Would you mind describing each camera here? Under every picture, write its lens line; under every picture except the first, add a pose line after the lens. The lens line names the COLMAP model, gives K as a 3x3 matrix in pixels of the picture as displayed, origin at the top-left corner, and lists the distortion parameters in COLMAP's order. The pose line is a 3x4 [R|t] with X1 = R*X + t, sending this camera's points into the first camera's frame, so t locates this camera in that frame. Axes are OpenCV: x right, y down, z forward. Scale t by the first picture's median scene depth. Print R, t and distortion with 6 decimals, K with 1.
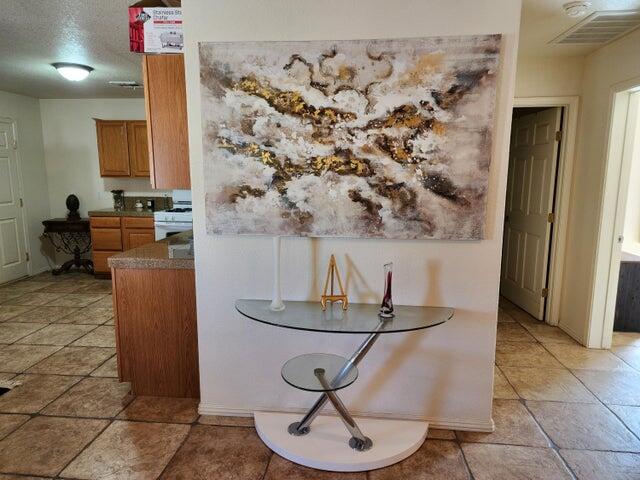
lens RADIAL K [[430.7, 0, 318.4], [0, 430.7, 239.9], [0, 0, 1]] dist [0.012999, 0.004947]
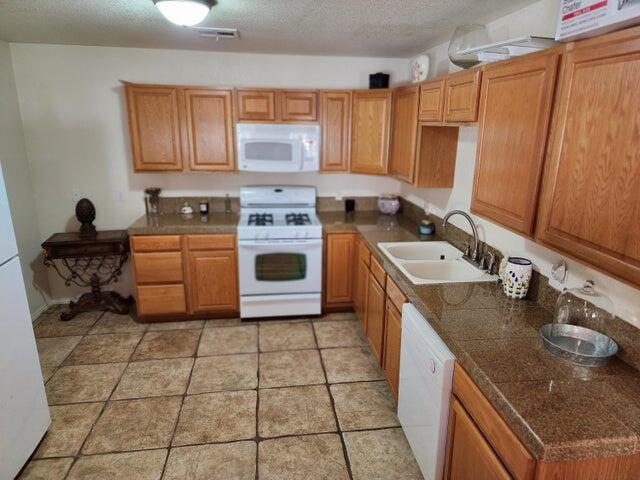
lens RADIAL K [[430.7, 0, 322.0], [0, 430.7, 239.8], [0, 0, 1]] dist [0.012999, 0.004947]
pose [[0.975013, -0.052709, 0.215805, -0.366968], [0.028886, 0.993278, 0.112094, -0.107618], [-0.220263, -0.103059, 0.969981, 0.281314]]
